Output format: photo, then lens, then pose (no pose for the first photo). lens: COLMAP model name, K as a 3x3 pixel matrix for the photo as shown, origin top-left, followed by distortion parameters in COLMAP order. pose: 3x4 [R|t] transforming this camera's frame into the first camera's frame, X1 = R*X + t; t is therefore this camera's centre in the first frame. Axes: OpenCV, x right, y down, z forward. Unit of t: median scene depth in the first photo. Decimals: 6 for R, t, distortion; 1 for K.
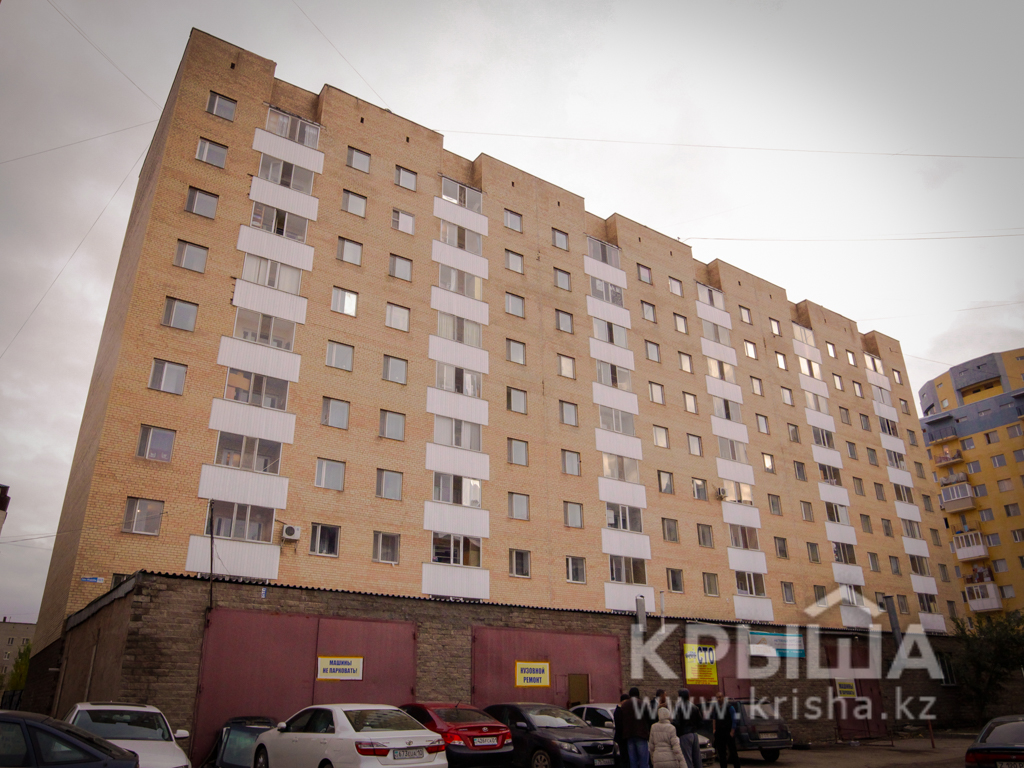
lens RADIAL K [[742.8, 0, 510.4], [0, 742.8, 384.4], [0, 0, 1]] dist [-0.060543, 0.026976]
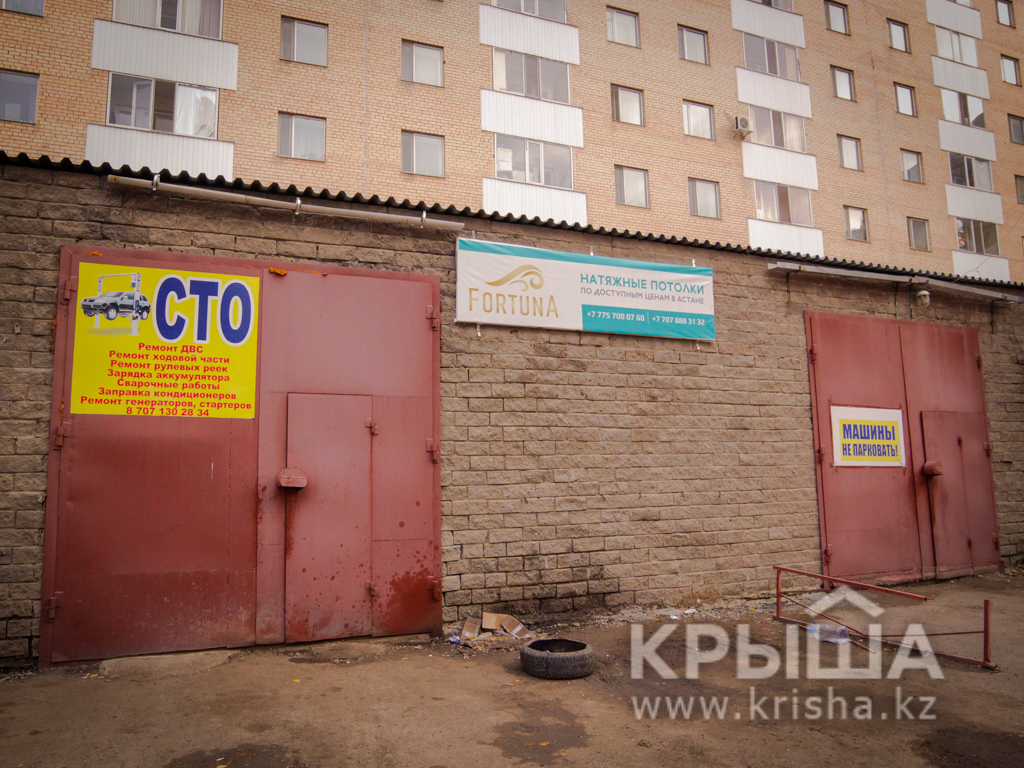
lens RADIAL K [[742.8, 0, 506.6], [0, 742.8, 382.3], [0, 0, 1]] dist [-0.060543, 0.026976]
pose [[0.981379, -0.034863, -0.188889, 0.188901], [0.086679, 0.957947, 0.273540, 0.150084], [0.171409, -0.284820, 0.943131, 0.347265]]
